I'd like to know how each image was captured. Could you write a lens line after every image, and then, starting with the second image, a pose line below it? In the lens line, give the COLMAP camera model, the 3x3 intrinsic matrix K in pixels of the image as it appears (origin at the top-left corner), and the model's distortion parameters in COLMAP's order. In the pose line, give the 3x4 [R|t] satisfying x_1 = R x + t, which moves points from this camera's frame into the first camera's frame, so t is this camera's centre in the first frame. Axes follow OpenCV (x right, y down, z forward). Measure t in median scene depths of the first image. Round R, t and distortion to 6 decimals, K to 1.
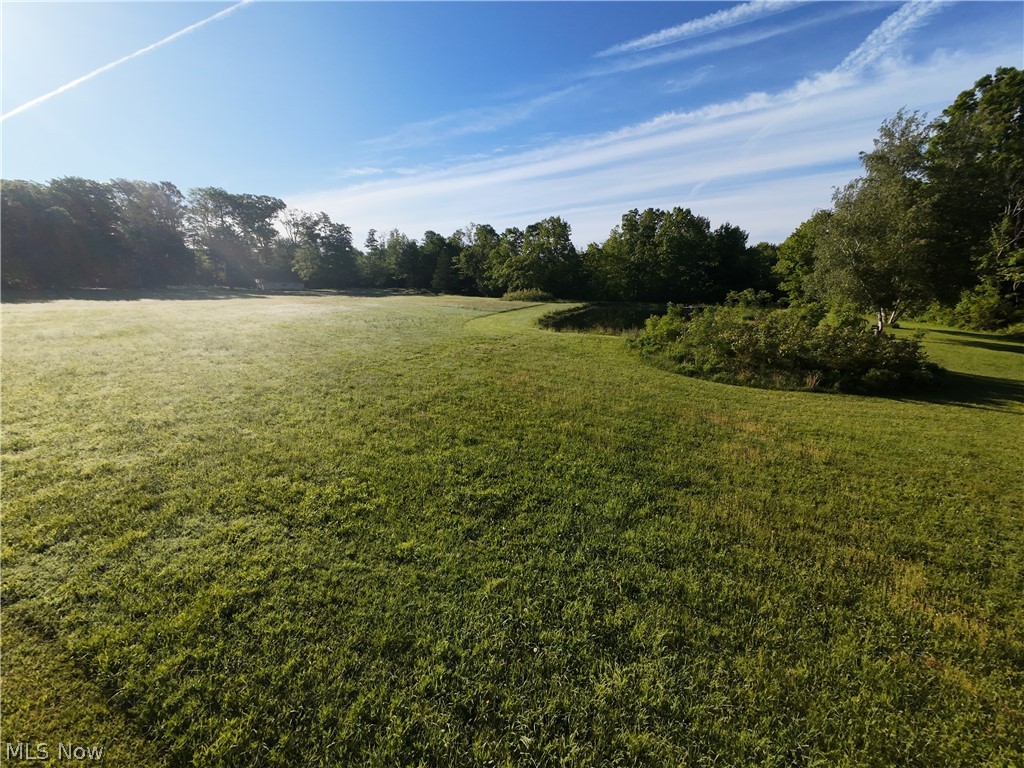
lens RADIAL K [[399.4, 0, 512.0], [0, 399.4, 384.0], [0, 0, 1]] dist [0.000850, 0.000542]
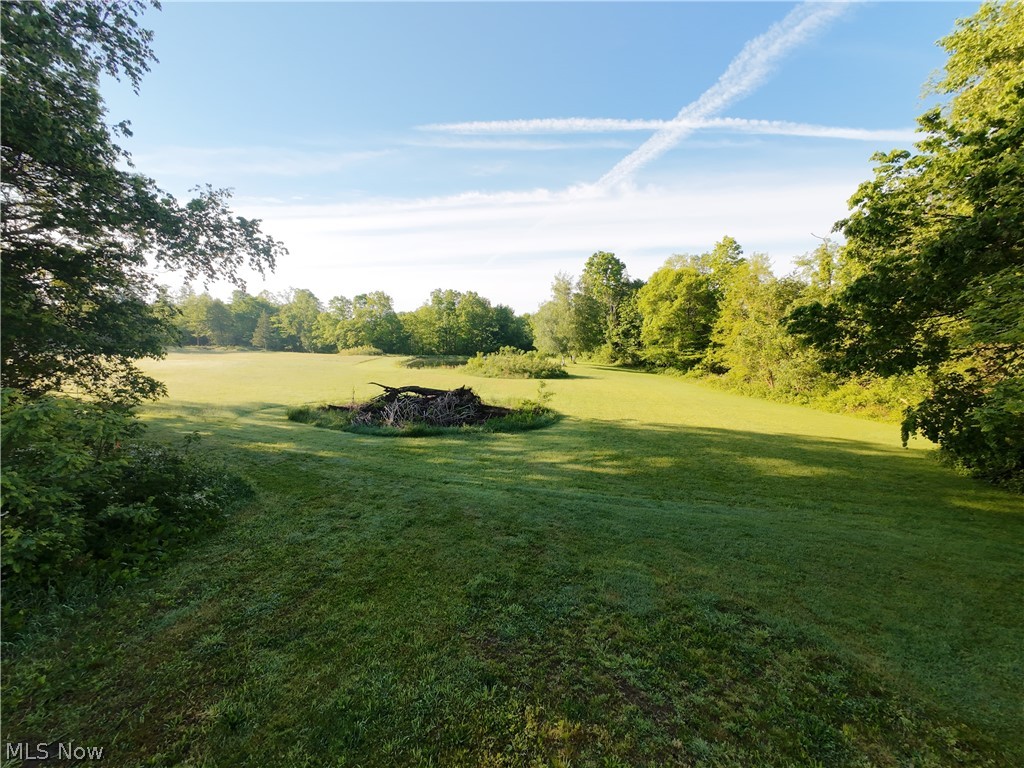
lens RADIAL K [[399.4, 0, 512.0], [0, 399.4, 384.0], [0, 0, 1]] dist [0.000850, 0.000542]
pose [[0.883619, -0.046882, 0.465853, -0.124685], [0.110942, 0.987604, -0.111043, 0.062577], [-0.454873, 0.149802, 0.877867, -0.263497]]
